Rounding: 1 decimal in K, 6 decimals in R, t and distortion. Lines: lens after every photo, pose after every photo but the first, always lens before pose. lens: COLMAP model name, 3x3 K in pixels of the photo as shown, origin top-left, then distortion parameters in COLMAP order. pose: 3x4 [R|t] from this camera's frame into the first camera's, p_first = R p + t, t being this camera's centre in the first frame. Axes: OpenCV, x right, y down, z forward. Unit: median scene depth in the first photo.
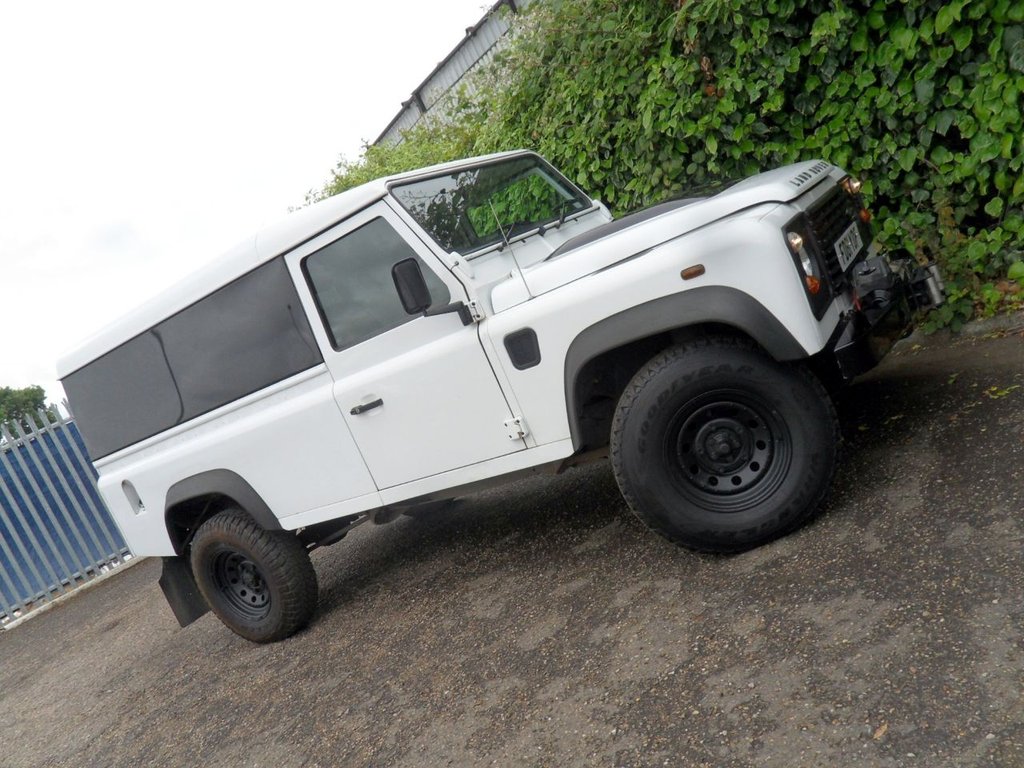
lens RADIAL K [[831.5, 0, 505.9], [0, 831.5, 391.1], [0, 0, 1]] dist [0.009790, -0.061409]
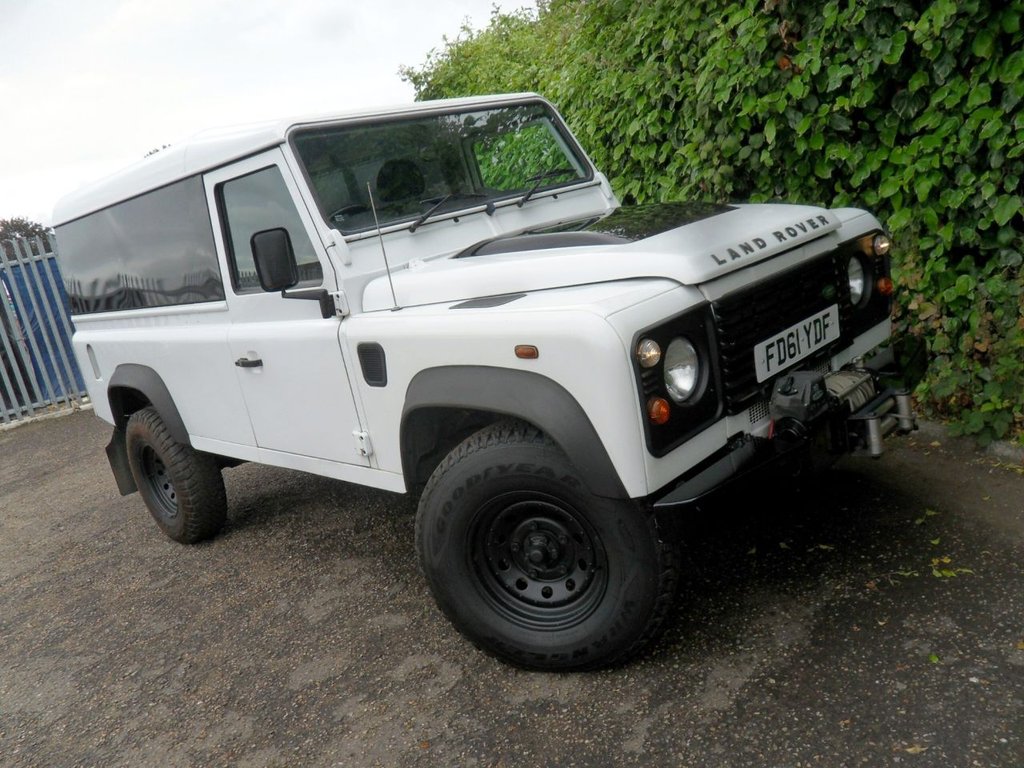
lens RADIAL K [[831.5, 0, 509.1], [0, 831.5, 388.7], [0, 0, 1]] dist [0.009790, -0.061409]
pose [[0.950574, 0.263948, -0.163529, 0.255961], [-0.232814, 0.954357, 0.187084, -0.187150], [0.205445, -0.139765, 0.968637, 0.164847]]
